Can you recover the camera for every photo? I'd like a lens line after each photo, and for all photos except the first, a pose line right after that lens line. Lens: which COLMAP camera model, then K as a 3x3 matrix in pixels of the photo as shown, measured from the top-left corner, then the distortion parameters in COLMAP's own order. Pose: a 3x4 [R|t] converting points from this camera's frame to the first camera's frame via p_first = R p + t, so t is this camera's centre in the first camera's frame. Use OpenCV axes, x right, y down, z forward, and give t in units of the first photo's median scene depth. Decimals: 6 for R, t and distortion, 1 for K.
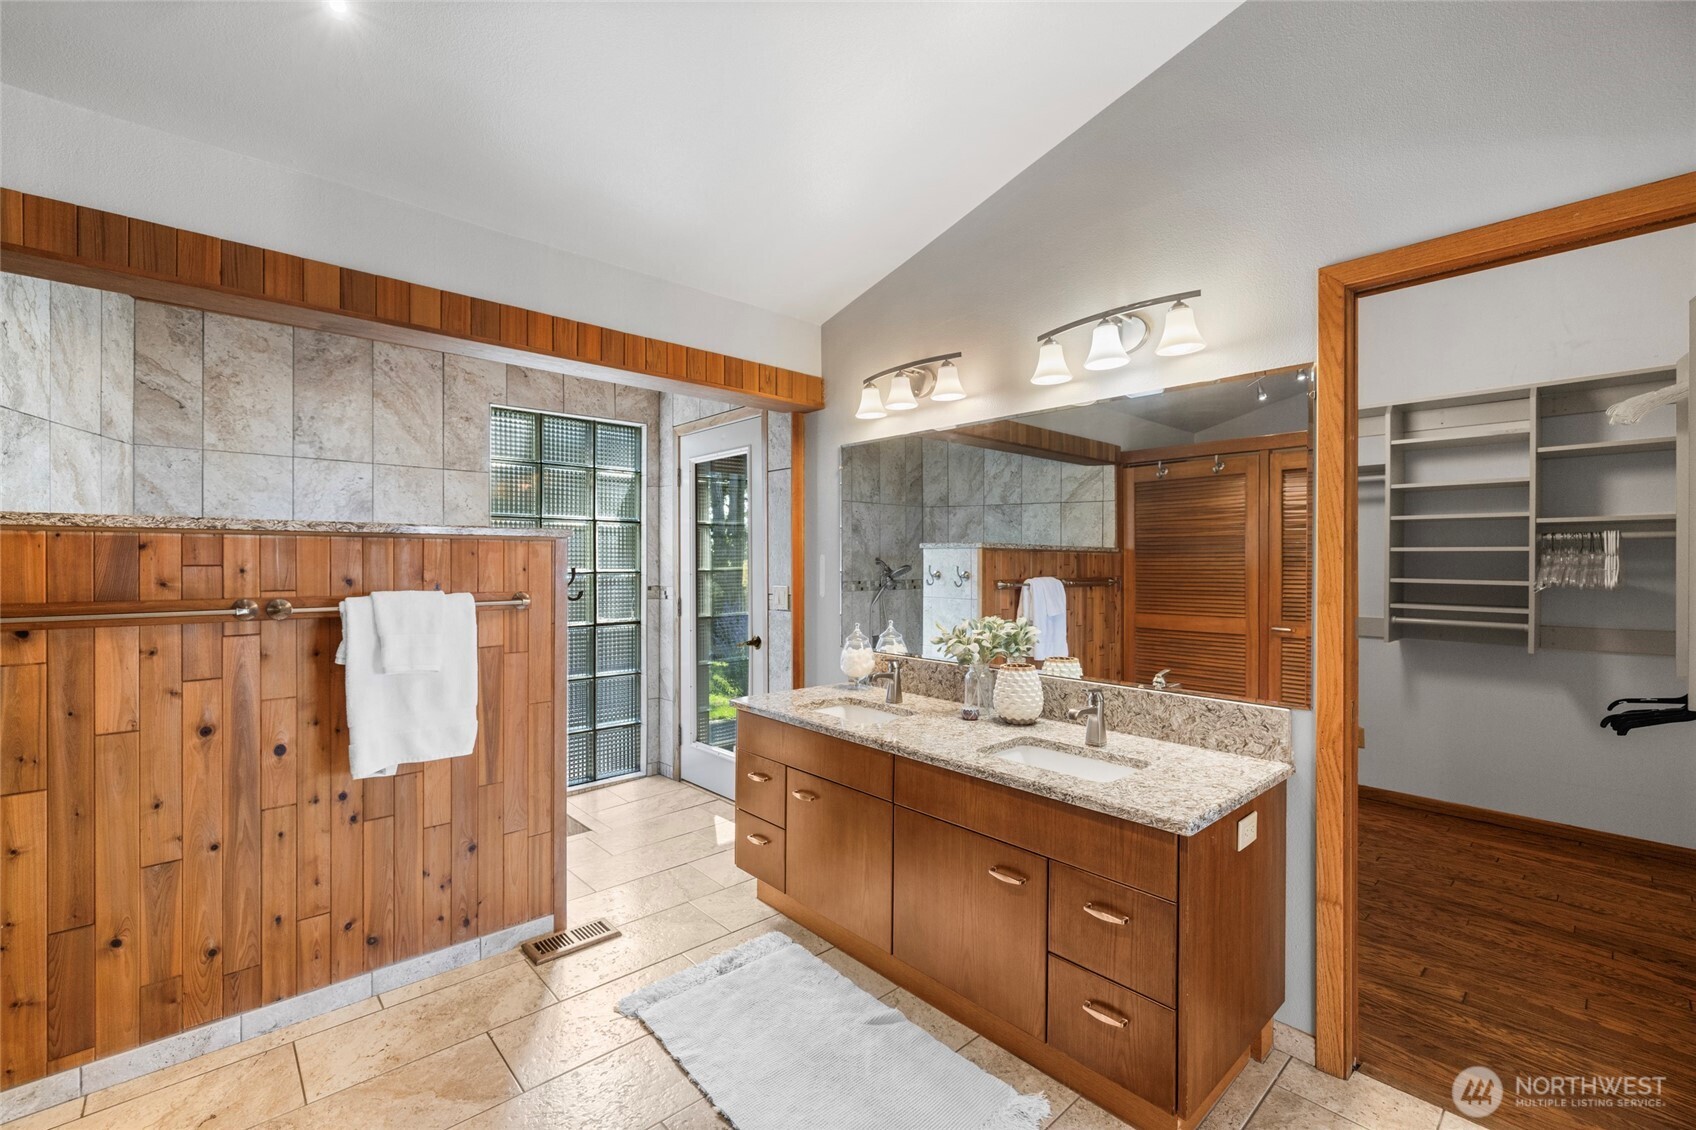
lens RADIAL K [[715.3, 0, 845.3], [0, 715.3, 567.5], [0, 0, 1]] dist [-0.000482, -0.000589]
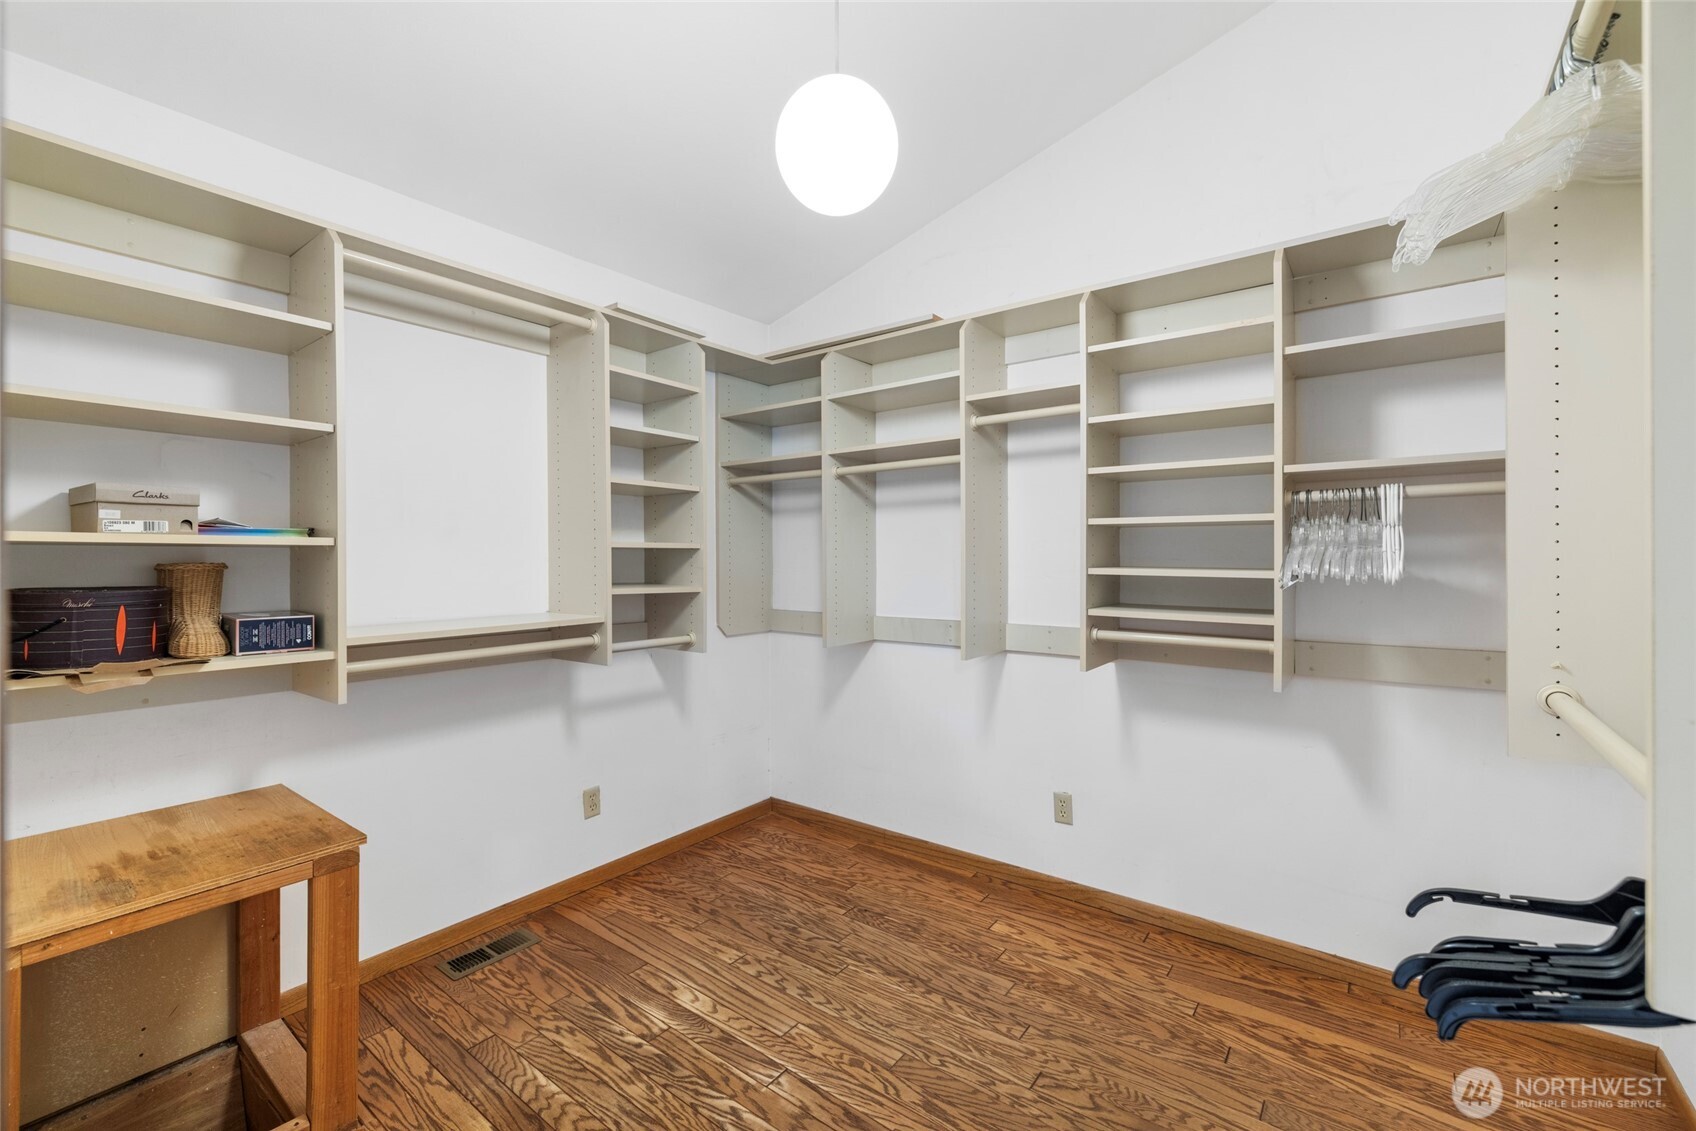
lens RADIAL K [[715.3, 0, 848.6], [0, 715.3, 561.3], [0, 0, 1]] dist [-0.000482, -0.000589]
pose [[0.982606, -0.004047, 0.185656, 0.498187], [0.004693, 0.999984, -0.003043, 0.011741], [-0.185641, 0.003862, 0.982610, 0.480256]]
